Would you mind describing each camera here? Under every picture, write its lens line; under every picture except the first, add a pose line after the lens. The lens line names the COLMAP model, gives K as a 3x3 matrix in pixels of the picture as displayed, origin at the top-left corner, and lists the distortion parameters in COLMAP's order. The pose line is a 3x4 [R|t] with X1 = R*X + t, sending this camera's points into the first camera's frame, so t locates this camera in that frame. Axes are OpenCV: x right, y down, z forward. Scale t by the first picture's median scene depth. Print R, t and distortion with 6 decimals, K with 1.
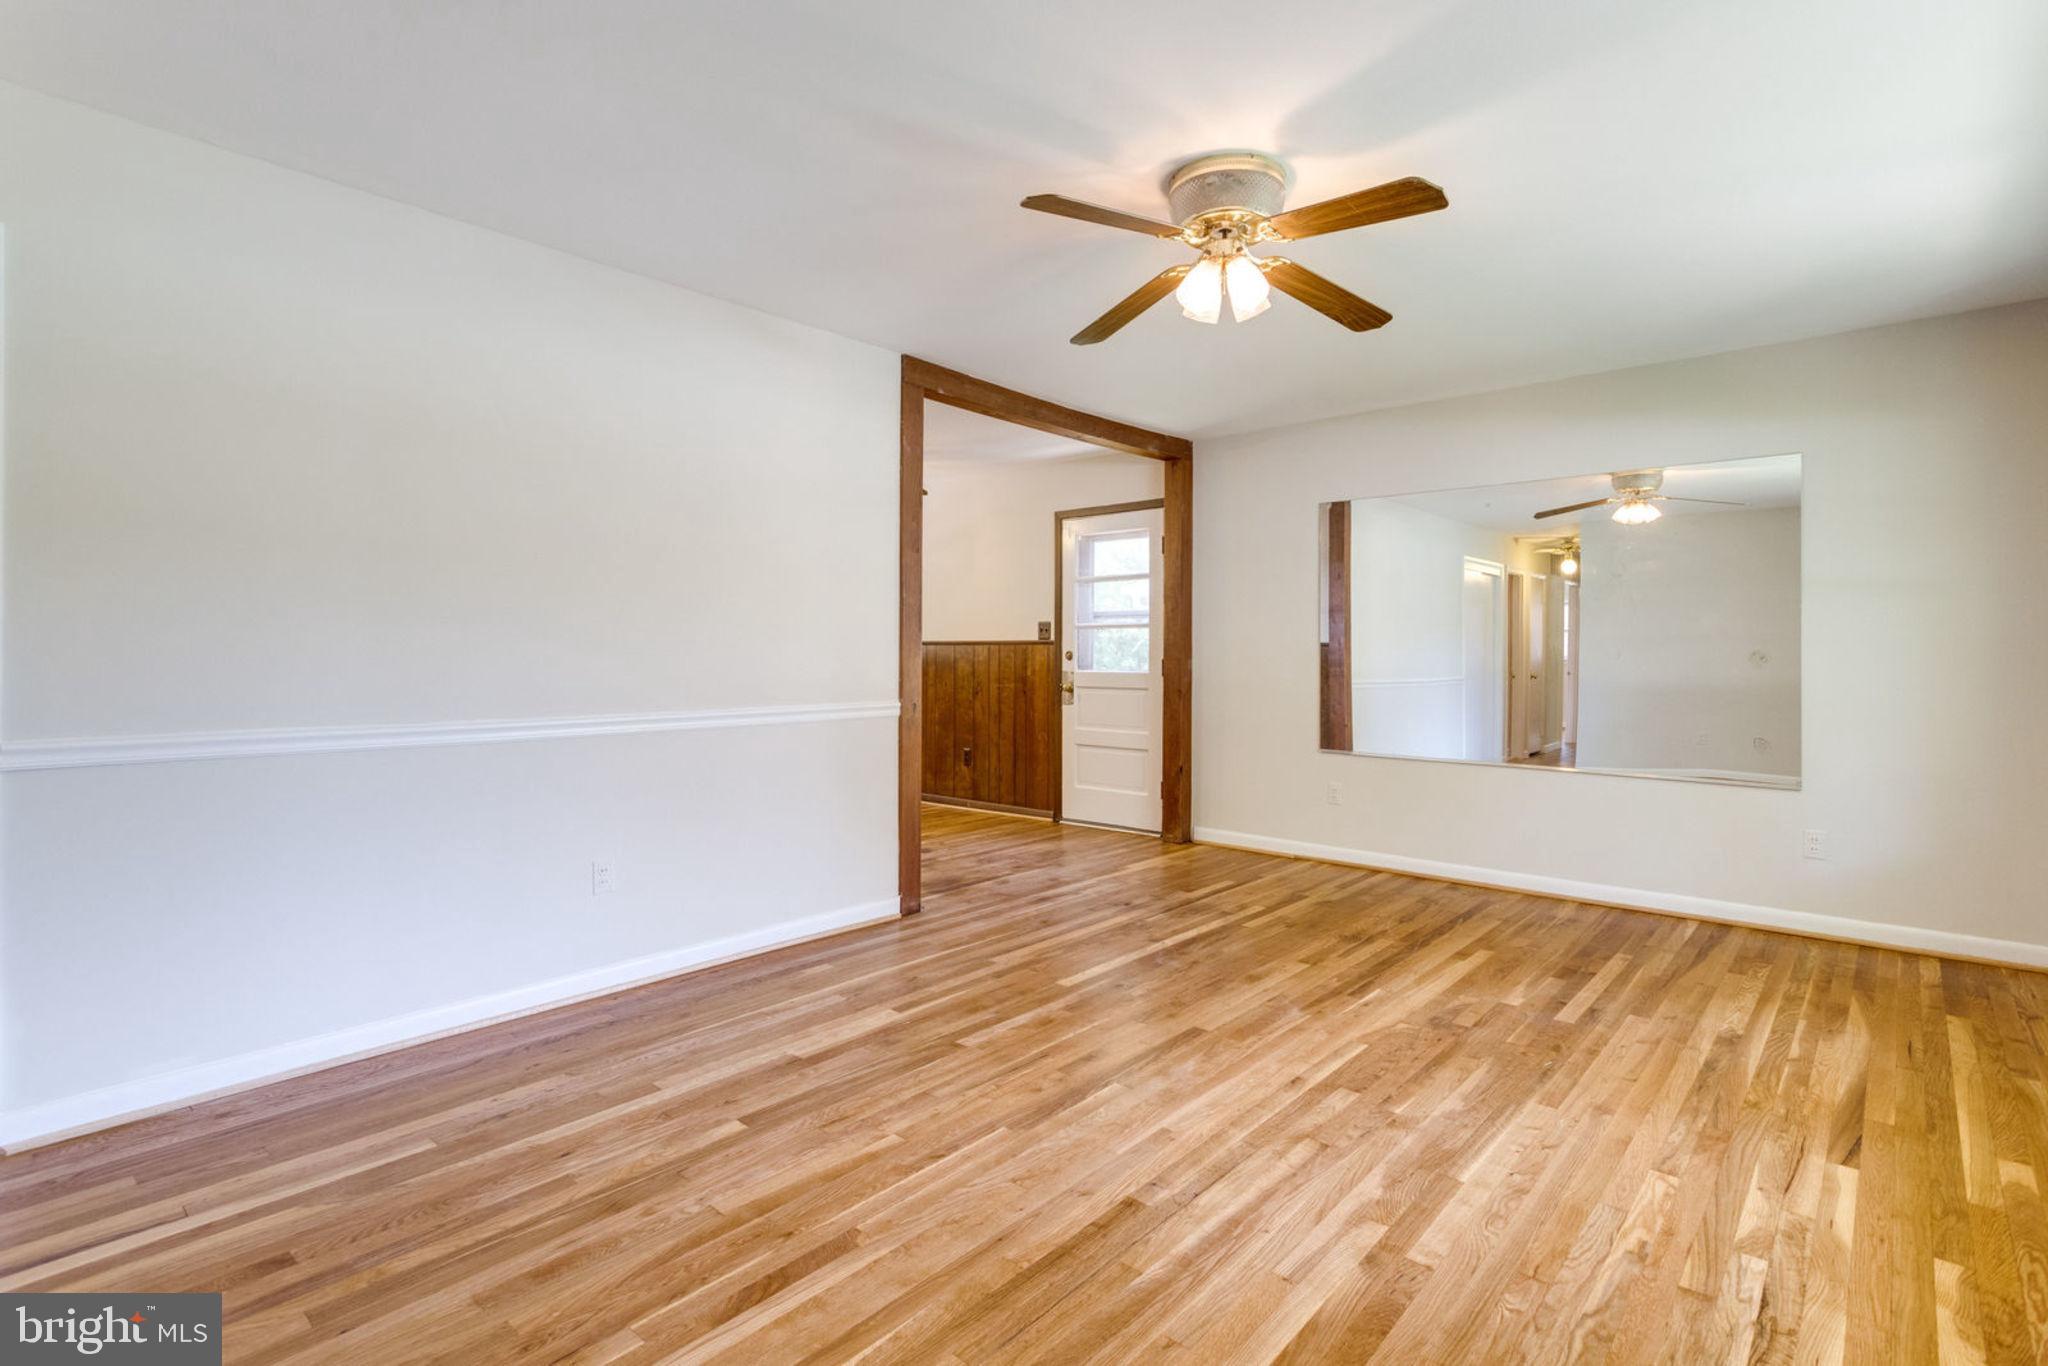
lens RADIAL K [[975.9, 0, 1030.0], [0, 975.9, 665.3], [0, 0, 1]] dist [0.001581, 0.000400]
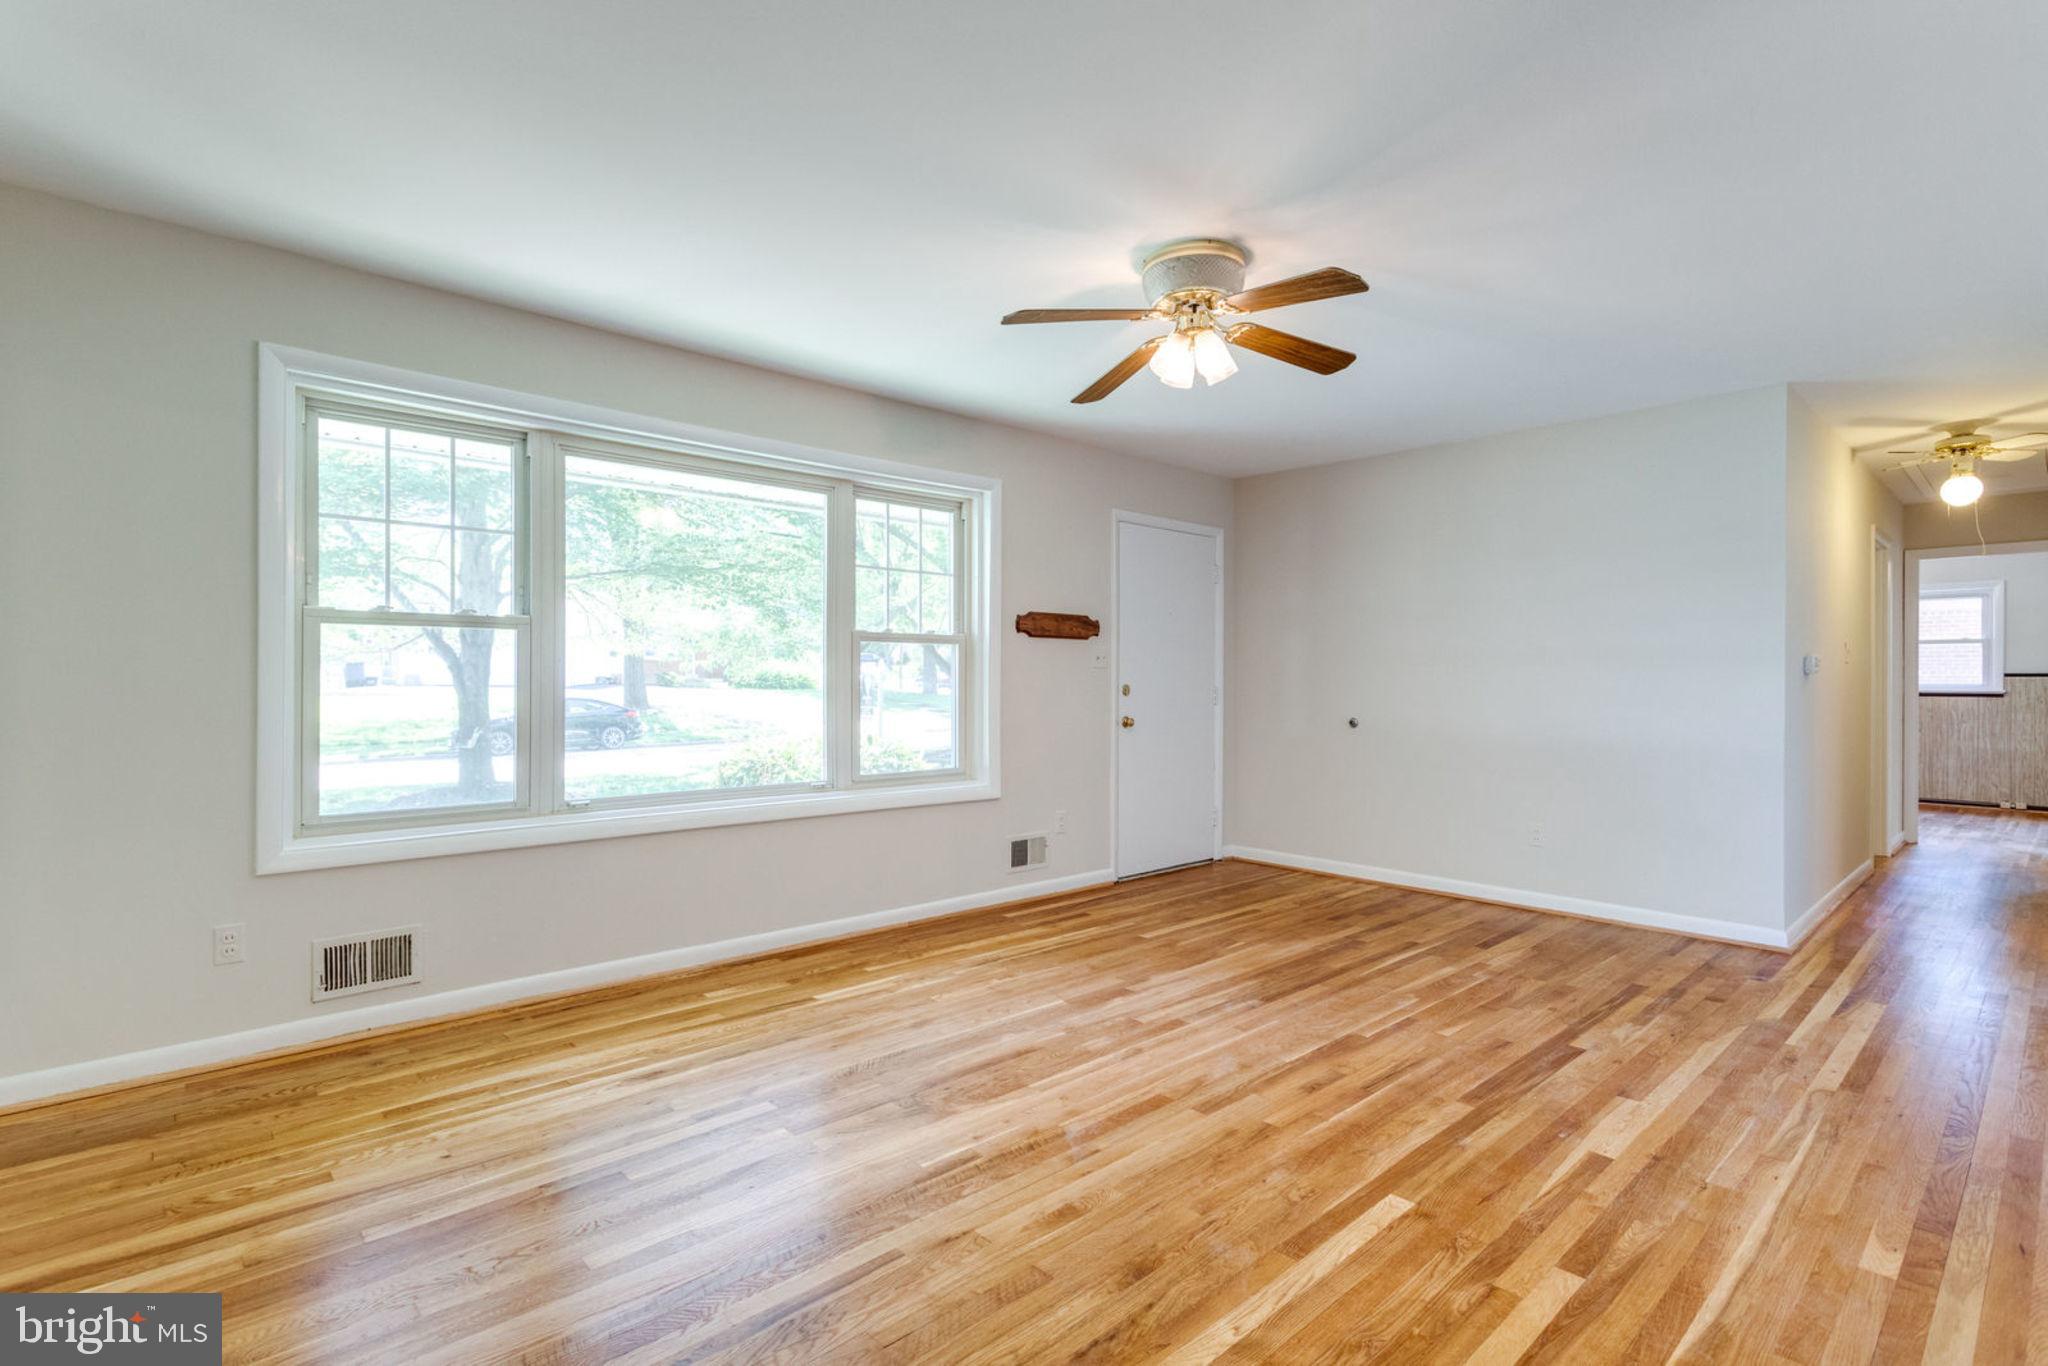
lens RADIAL K [[975.9, 0, 1023.3], [0, 975.9, 689.2], [0, 0, 1]] dist [0.001581, 0.000400]
pose [[-0.994977, -0.007152, 0.099846, 0.250603], [-0.004867, 0.999721, 0.023110, -0.024738], [-0.099983, 0.022507, -0.994735, 1.899335]]
